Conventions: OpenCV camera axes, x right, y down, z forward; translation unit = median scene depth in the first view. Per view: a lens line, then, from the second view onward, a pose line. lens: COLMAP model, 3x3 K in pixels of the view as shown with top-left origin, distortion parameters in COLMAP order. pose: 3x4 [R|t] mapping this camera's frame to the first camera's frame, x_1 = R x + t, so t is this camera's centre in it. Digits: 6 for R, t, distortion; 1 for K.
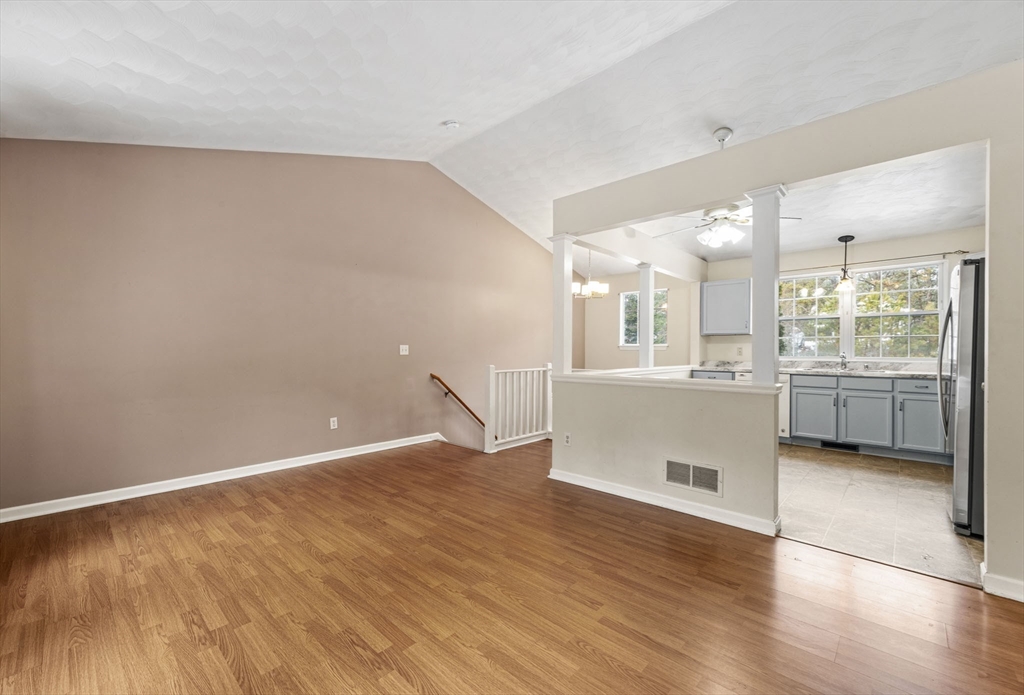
lens RADIAL K [[411.2, 0, 507.4], [0, 411.2, 354.7], [0, 0, 1]] dist [0.003861, -0.000219]
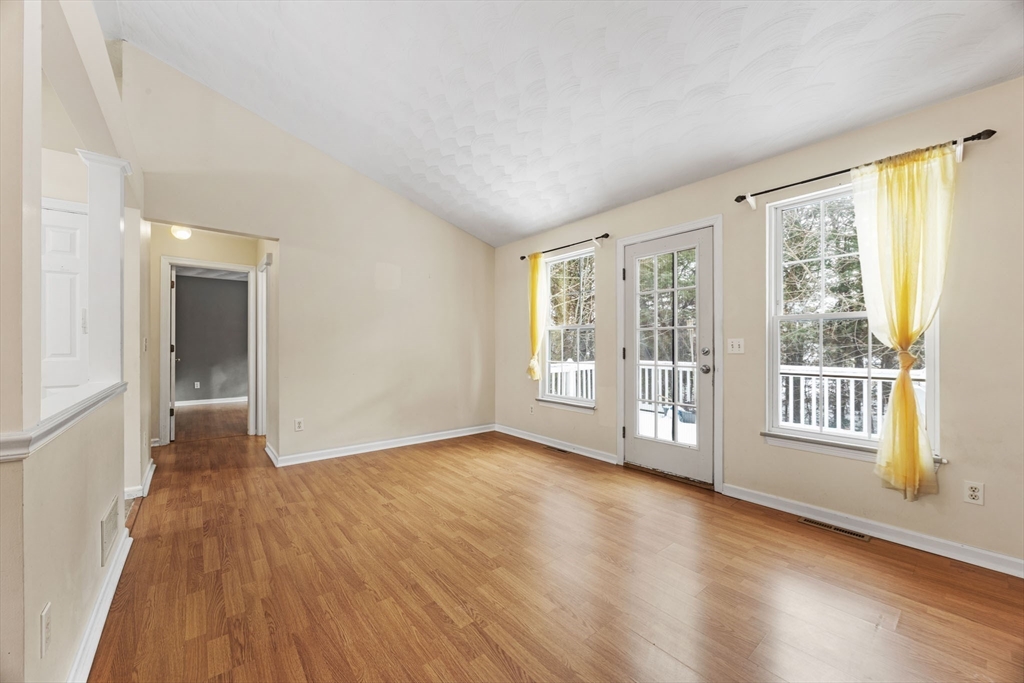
lens RADIAL K [[388.3, 0, 509.3], [0, 388.3, 348.7], [0, 0, 1]] dist [0.000177, -0.000335]
pose [[-0.989336, -0.003568, 0.145611, -0.298880], [-0.001542, 0.999900, 0.014023, -0.012857], [-0.145646, 0.013648, -0.989243, 1.523712]]
